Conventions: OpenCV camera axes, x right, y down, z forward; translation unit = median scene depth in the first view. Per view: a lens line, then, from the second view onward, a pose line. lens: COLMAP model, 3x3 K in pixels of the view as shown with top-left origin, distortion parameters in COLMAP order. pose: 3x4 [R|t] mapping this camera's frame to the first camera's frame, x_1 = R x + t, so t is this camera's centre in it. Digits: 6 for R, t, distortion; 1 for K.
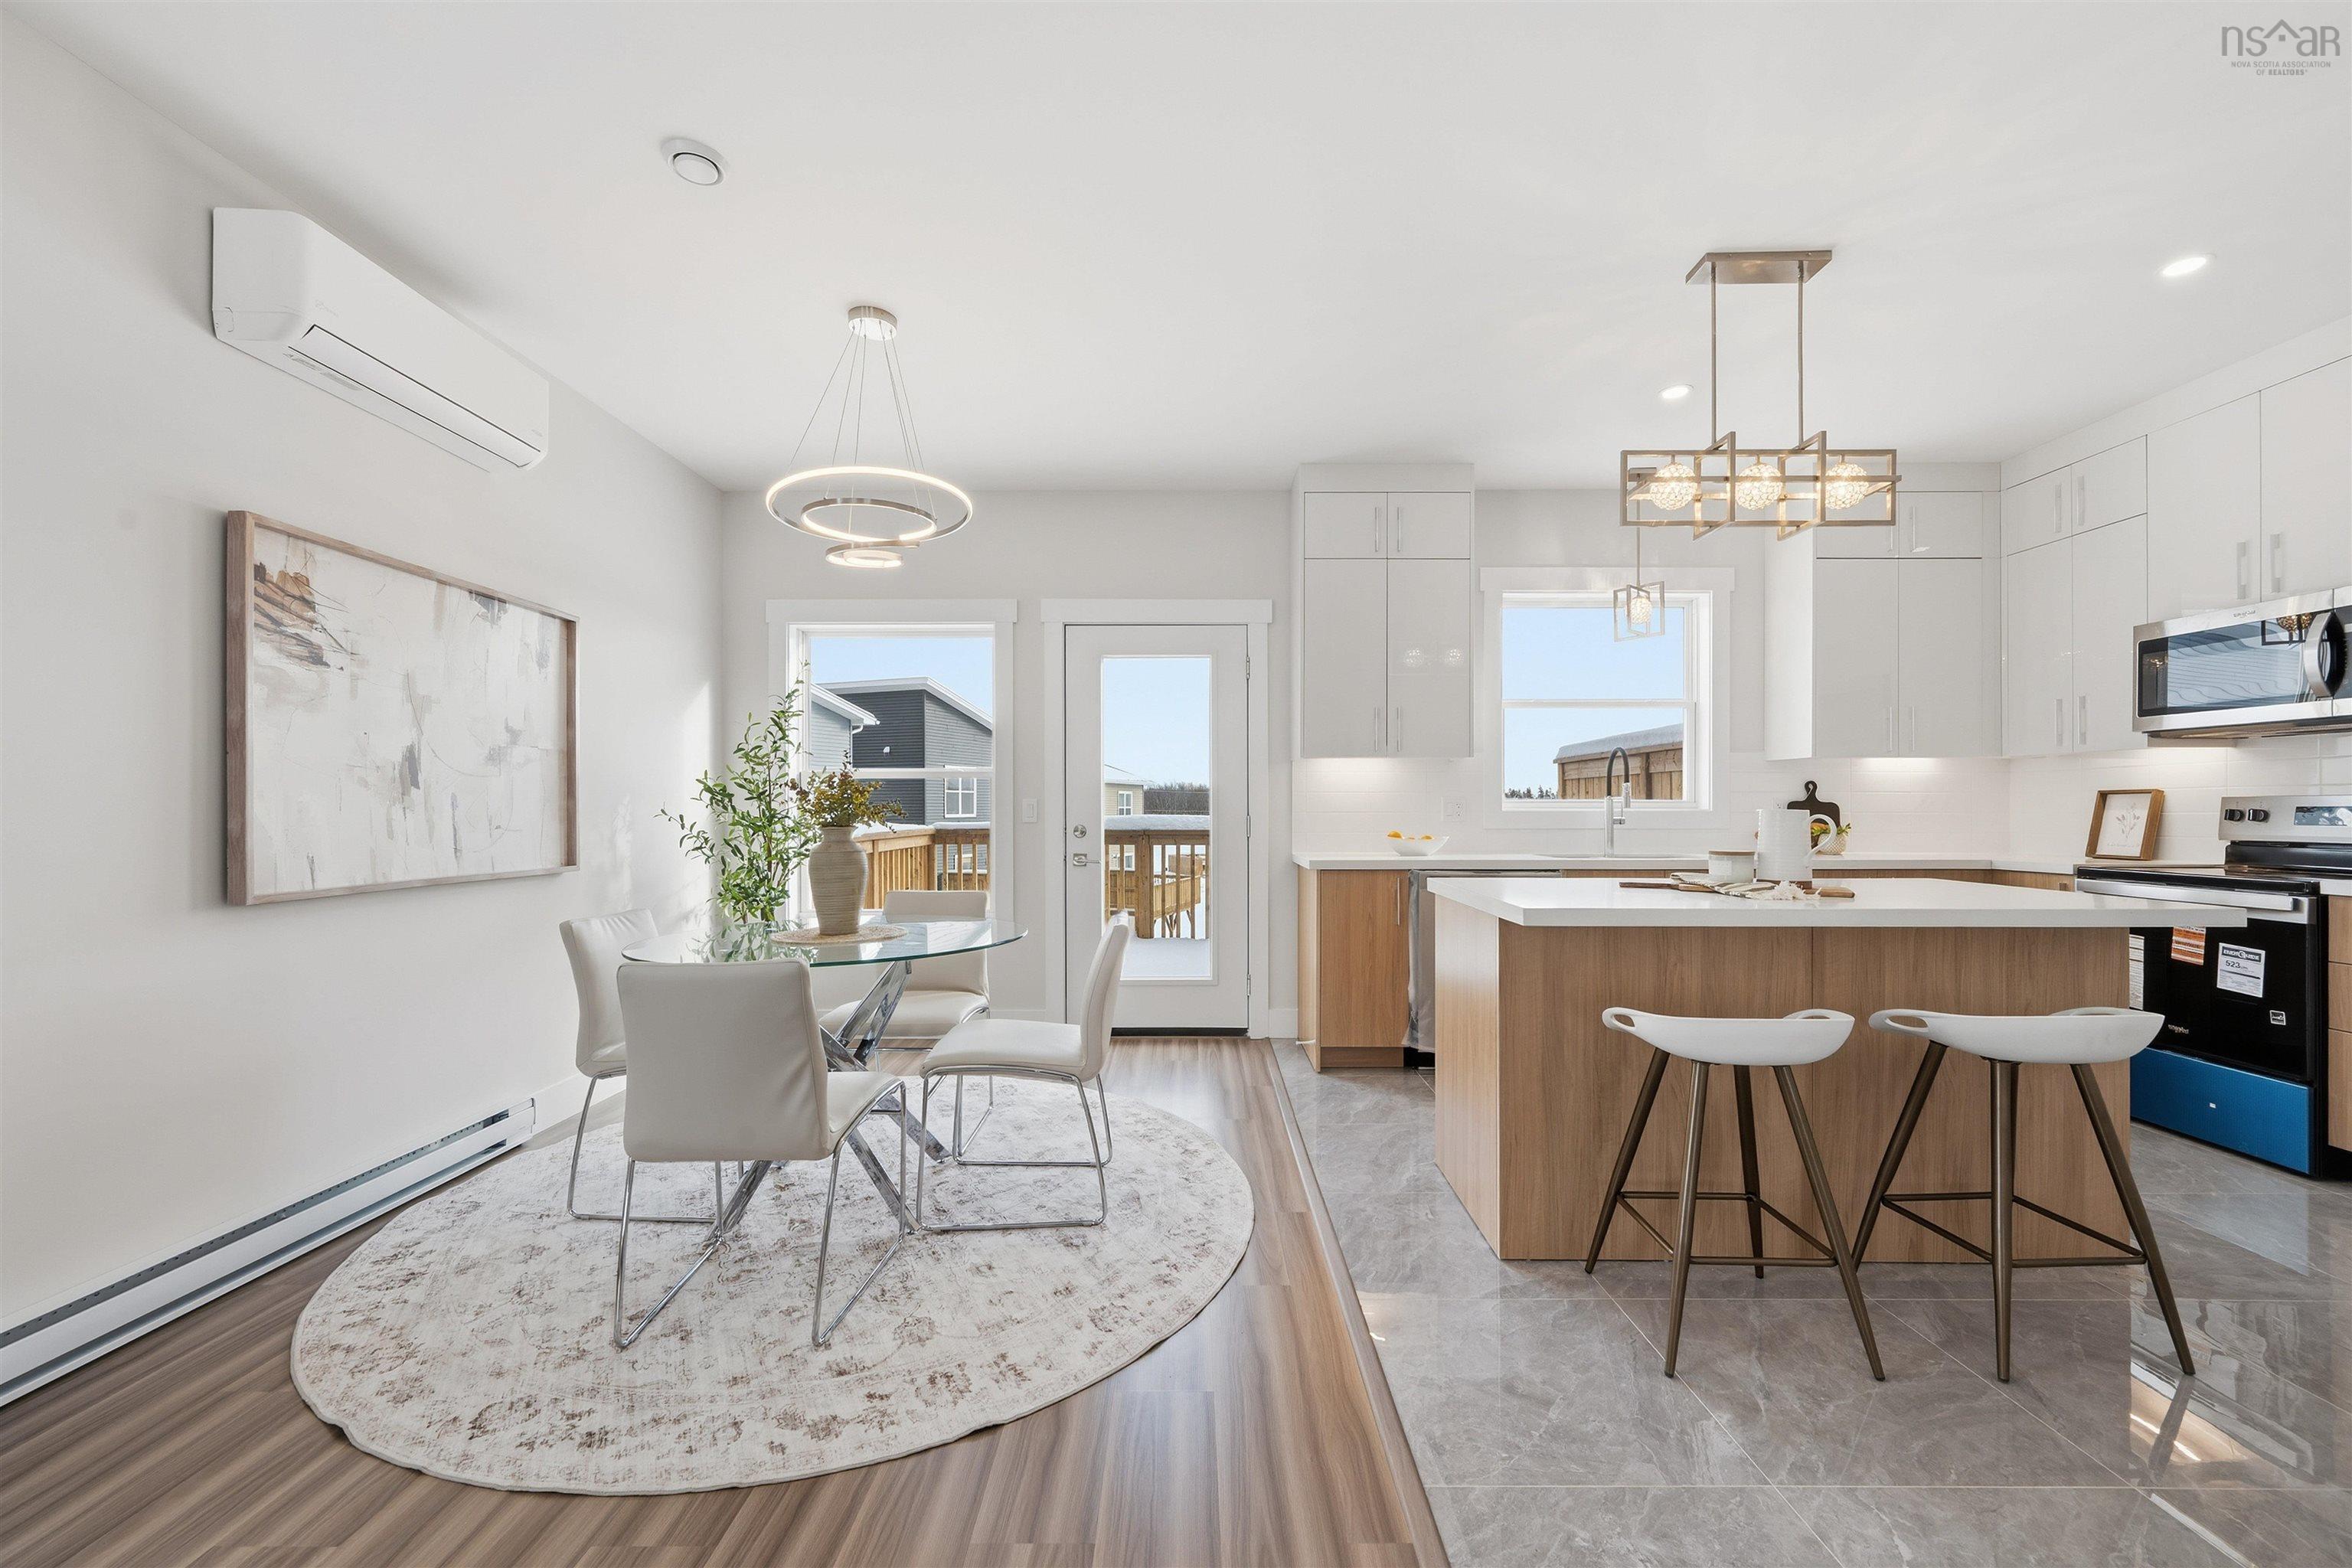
lens RADIAL K [[937.1, 0, 1181.1], [0, 937.1, 800.9], [0, 0, 1]] dist [-0.000607, -0.000278]
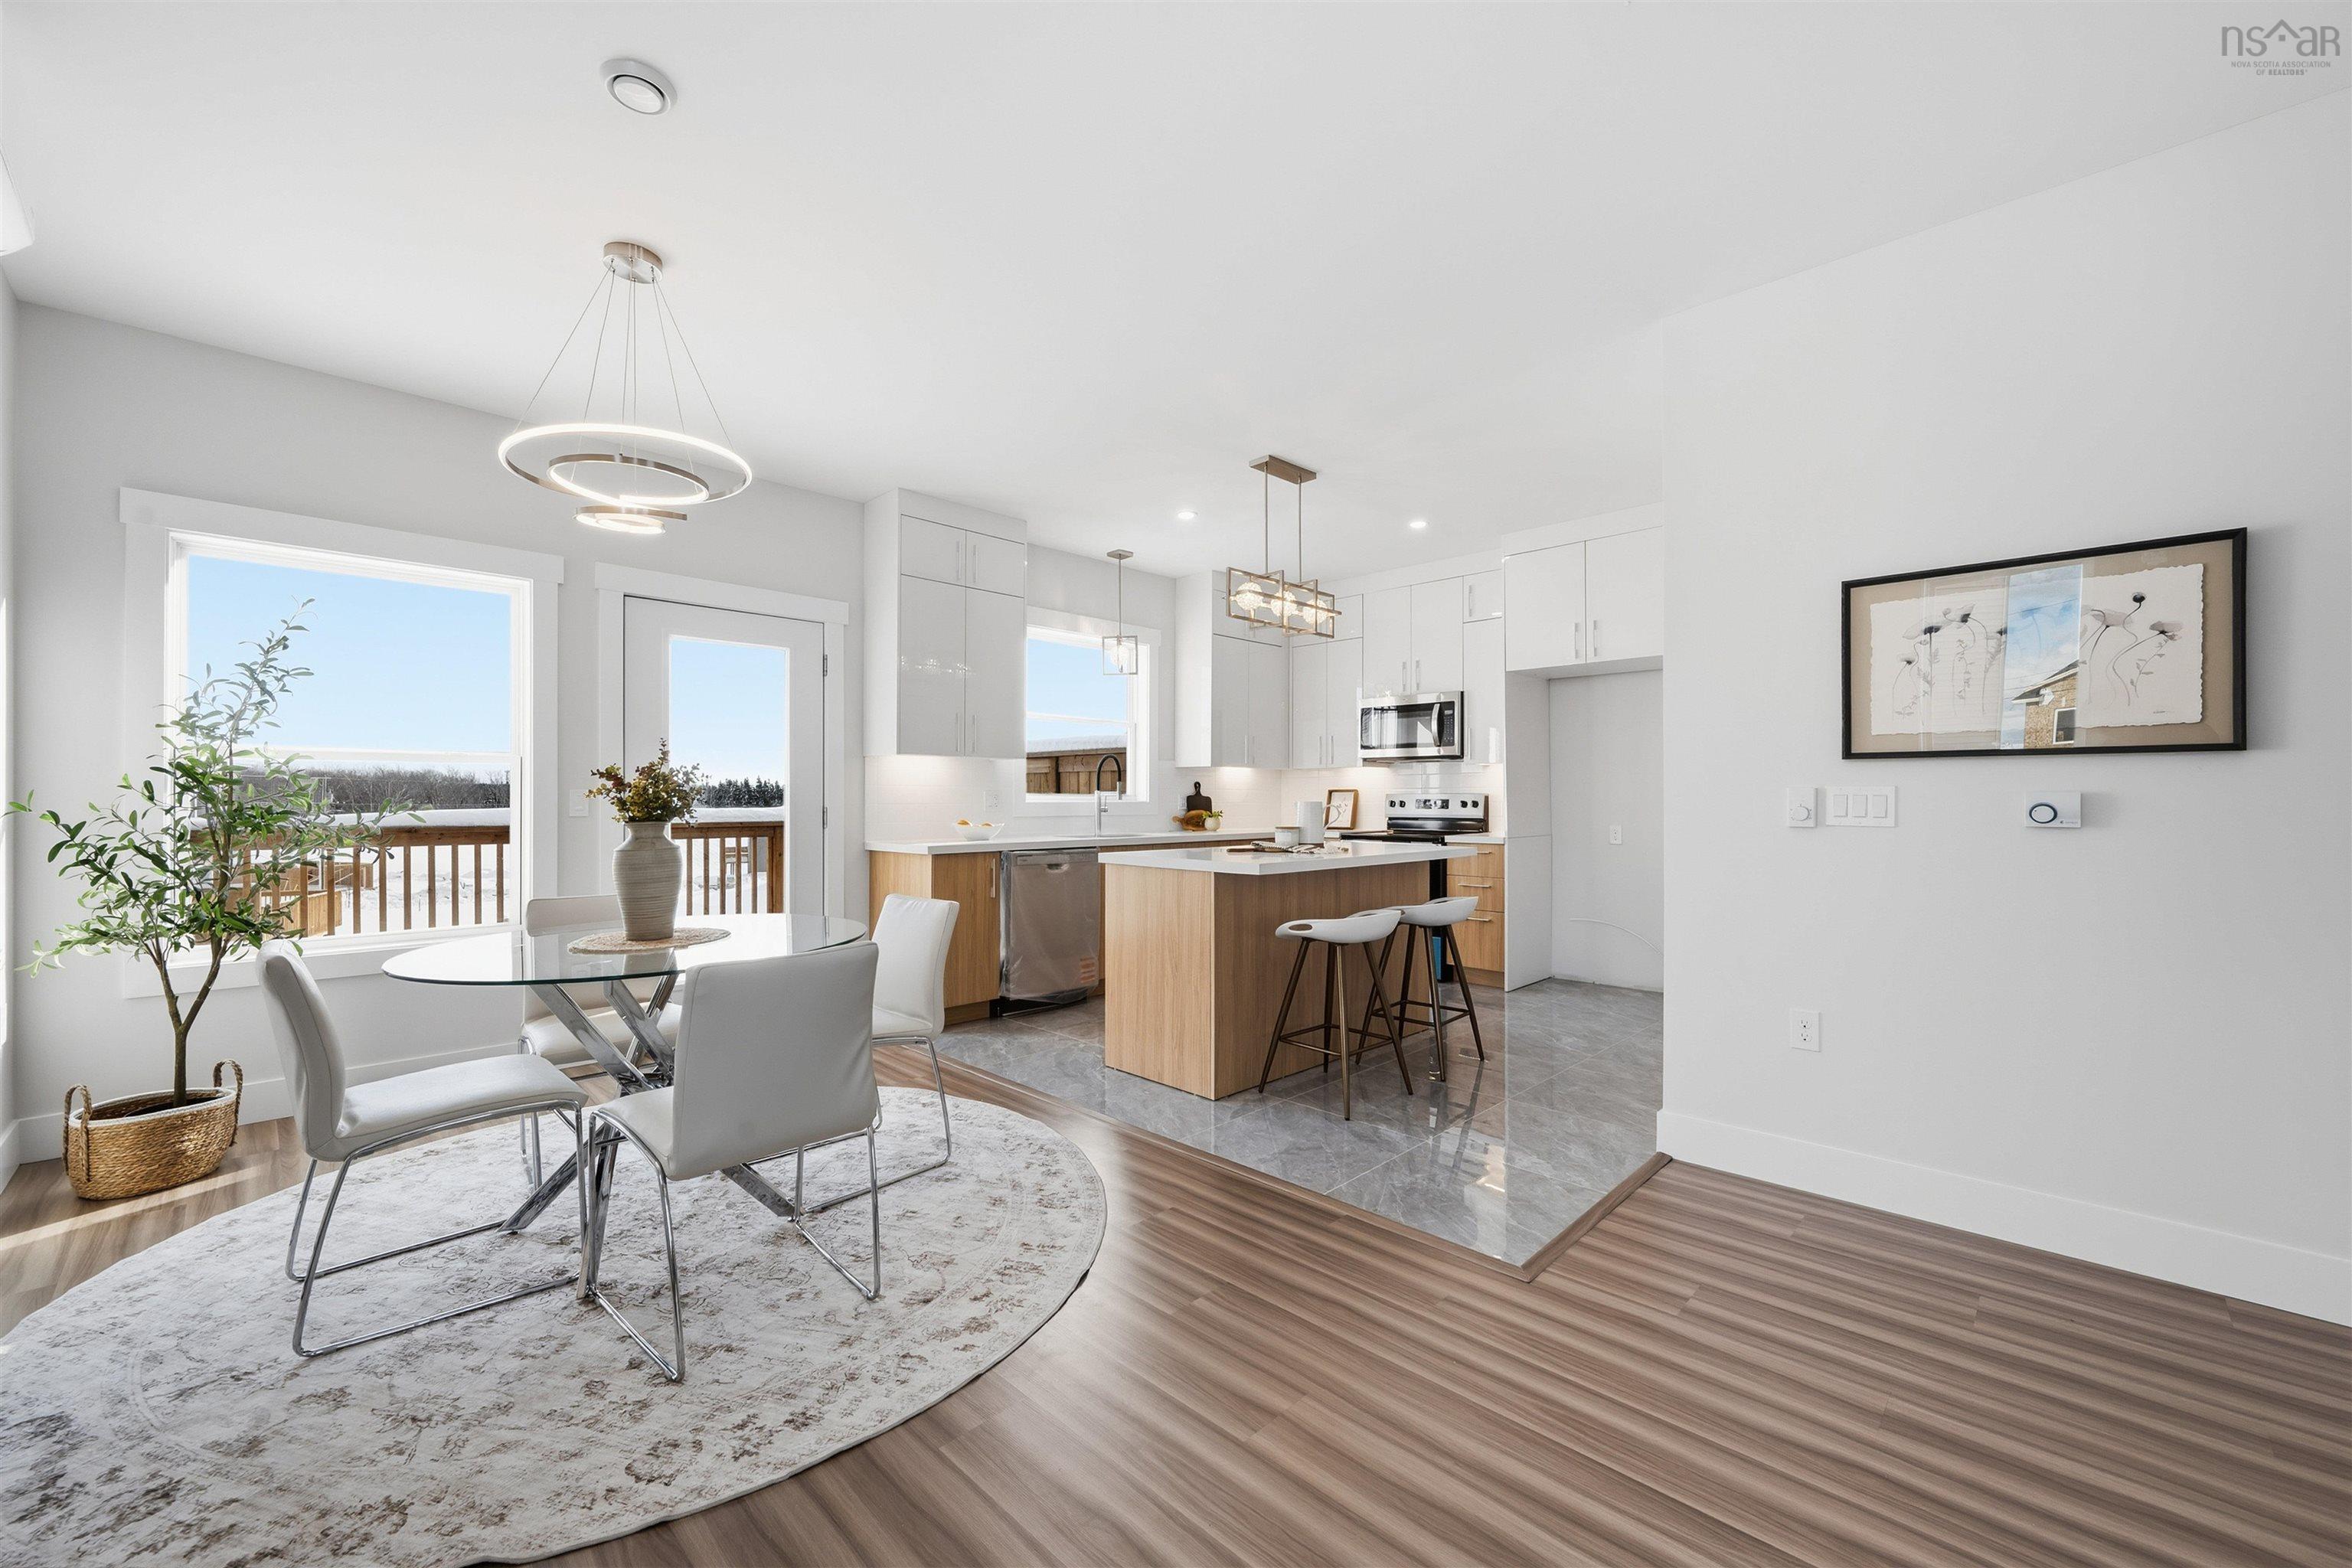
lens RADIAL K [[927.4, 0, 1181.1], [0, 927.4, 788.7], [0, 0, 1]] dist [-0.000284, 0.000078]
pose [[0.696541, 0.008357, 0.717469, -0.649551], [-0.005854, 0.999965, -0.005964, -0.001915], [-0.717494, -0.000046, 0.696565, -0.000367]]
